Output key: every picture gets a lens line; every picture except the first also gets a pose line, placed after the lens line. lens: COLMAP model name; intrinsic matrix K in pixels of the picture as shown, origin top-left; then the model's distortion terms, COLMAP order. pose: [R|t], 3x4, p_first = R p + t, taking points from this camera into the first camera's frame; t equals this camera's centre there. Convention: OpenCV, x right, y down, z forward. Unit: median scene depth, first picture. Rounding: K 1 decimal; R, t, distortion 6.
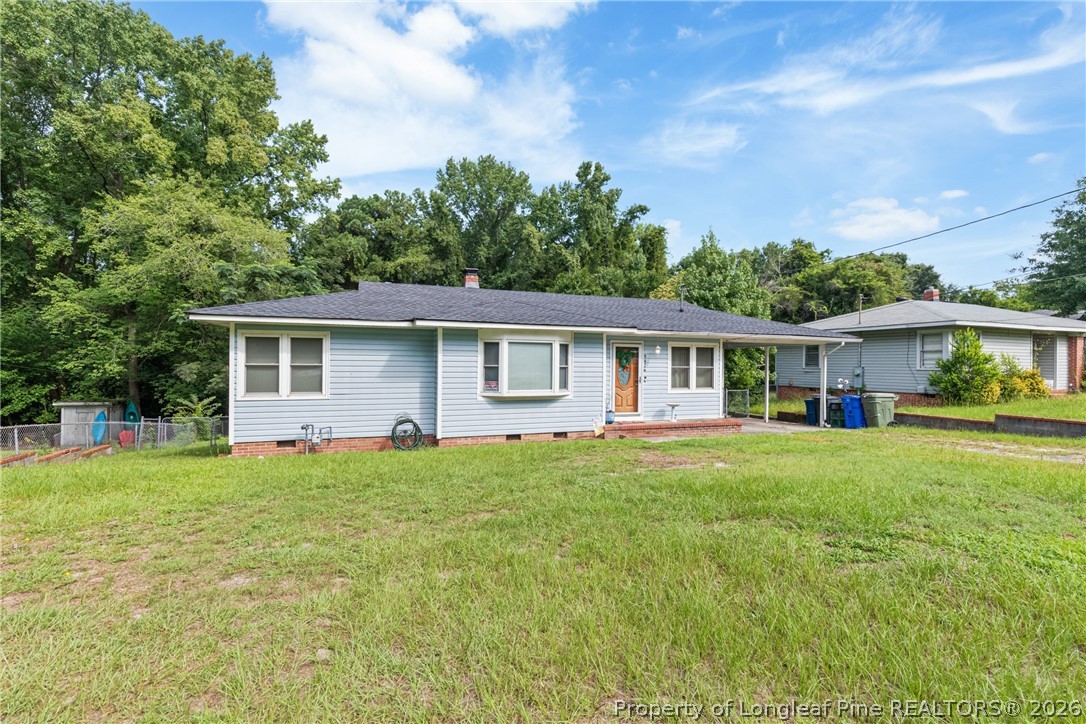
lens RADIAL K [[488.9, 0, 543.0], [0, 488.9, 362.0], [0, 0, 1]] dist [0.002535, 0.000377]
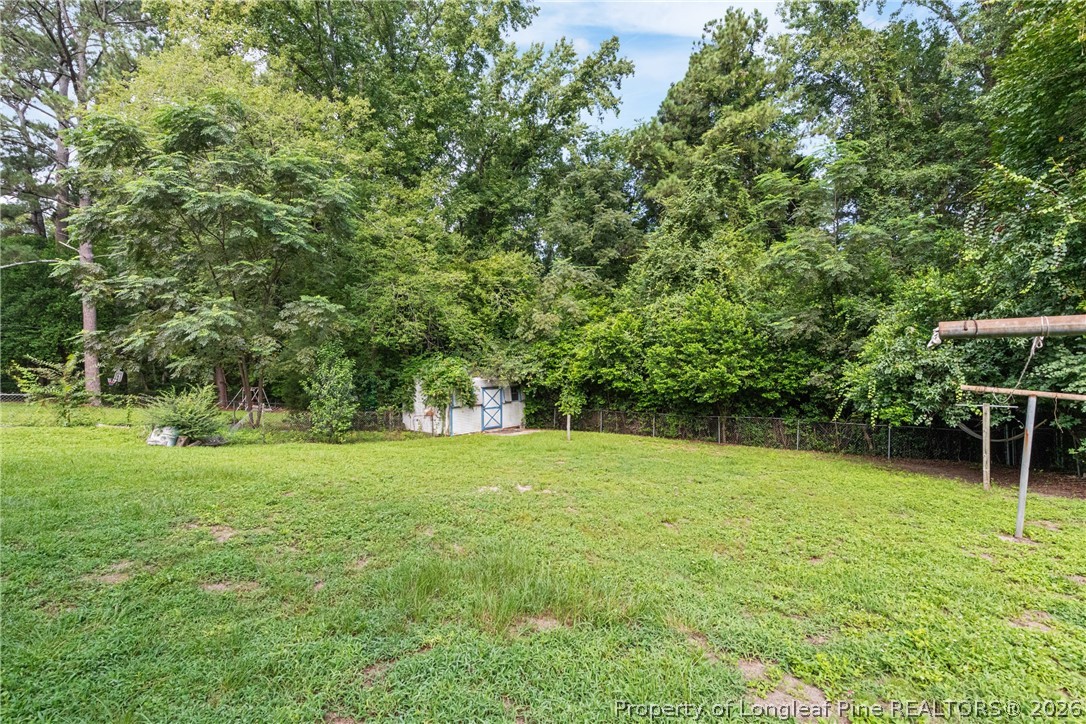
lens RADIAL K [[482.3, 0, 543.0], [0, 482.3, 362.0], [0, 0, 1]] dist [0.001156, 0.000131]
pose [[0.496013, -0.005904, -0.868295, 0.238725], [0.001367, 0.999981, -0.006018, 0.151019], [0.868314, 0.001798, 0.496012, 2.129601]]
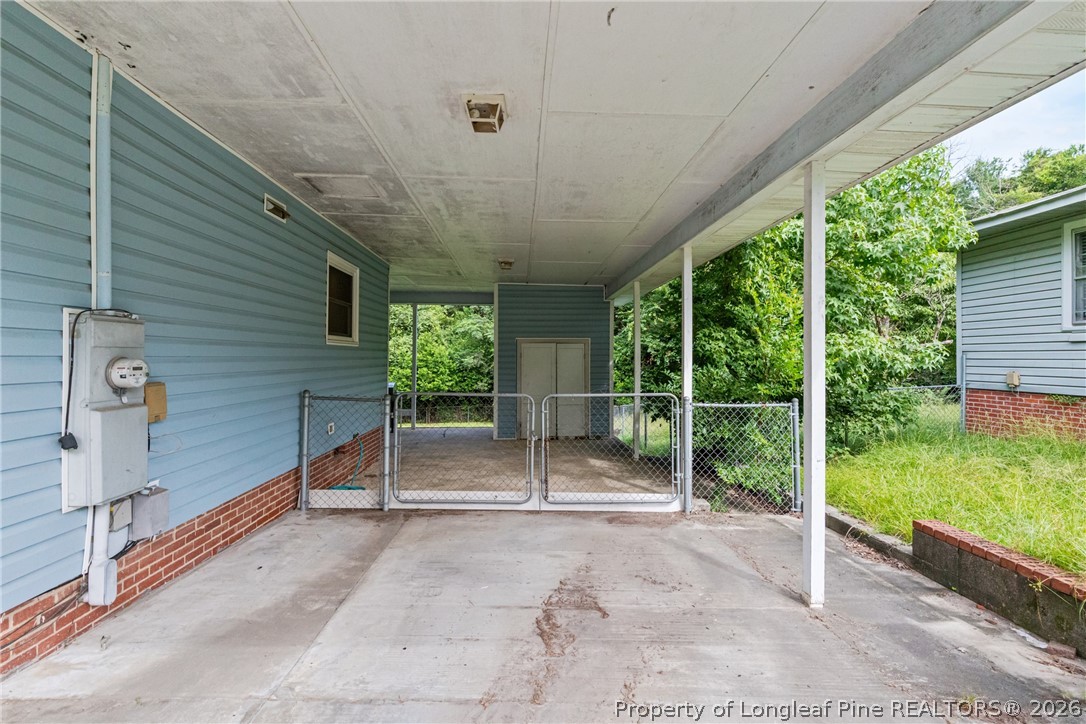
lens RADIAL K [[488.9, 0, 543.0], [0, 488.9, 362.0], [0, 0, 1]] dist [0.002535, 0.000377]
pose [[0.954346, 0.001742, -0.298697, 0.564814], [0.001011, 0.999958, 0.009061, 0.050336], [0.298700, -0.008949, 0.954305, 1.095863]]
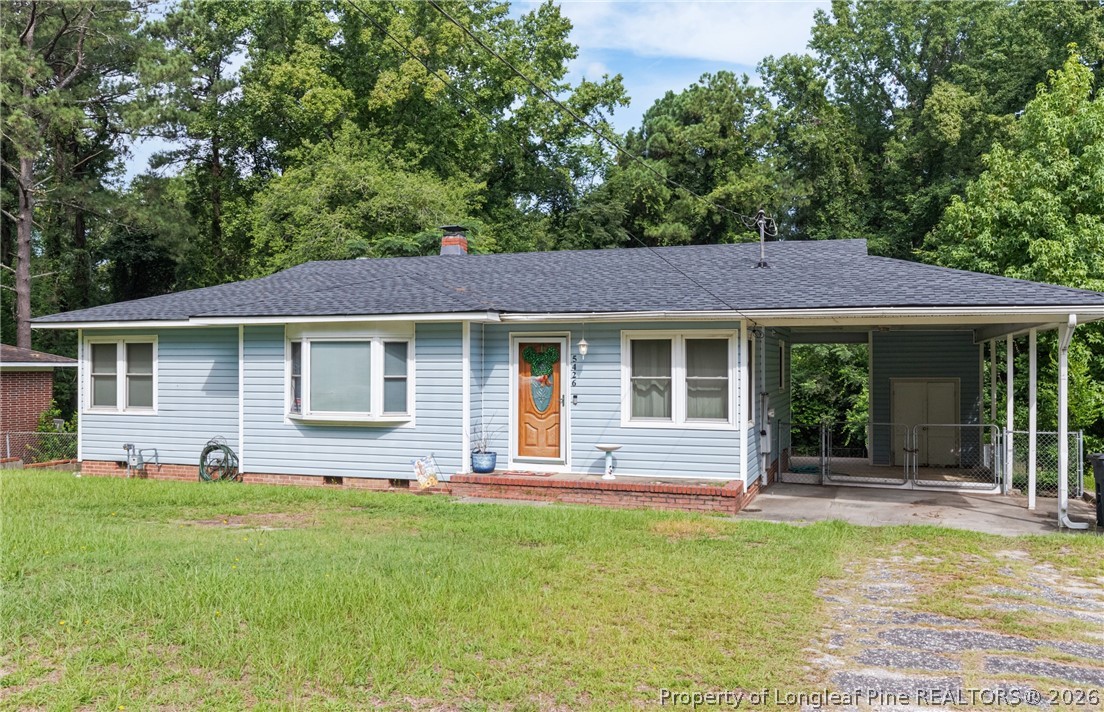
lens RADIAL K [[903.9, 0, 553.1], [0, 903.9, 362.9], [0, 0, 1]] dist [-0.004973, 0.003394]
pose [[0.772214, -0.008758, -0.635302, 0.856385], [0.006416, 0.999962, -0.005986, -0.000690], [0.635330, 0.000546, 0.772241, 0.189817]]
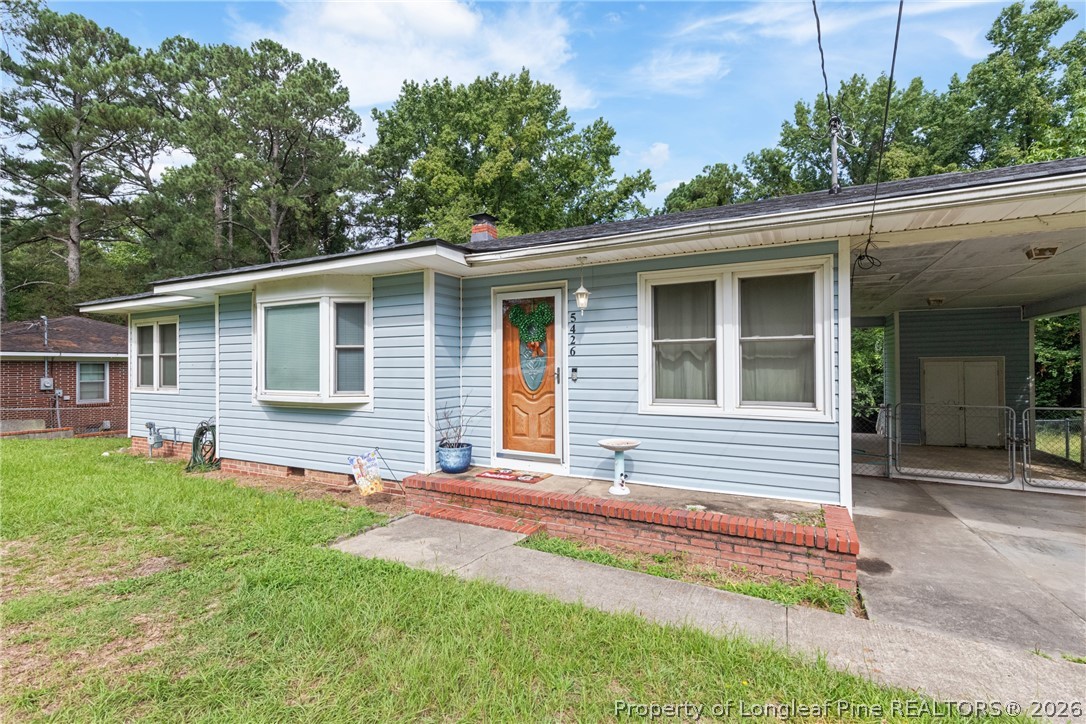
lens RADIAL K [[488.9, 0, 543.0], [0, 488.9, 362.0], [0, 0, 1]] dist [0.002535, 0.000377]
pose [[0.671625, -0.017000, -0.740697, 0.496055], [0.012541, 0.999854, -0.011577, 0.029808], [0.740786, -0.001514, 0.671740, 0.719983]]
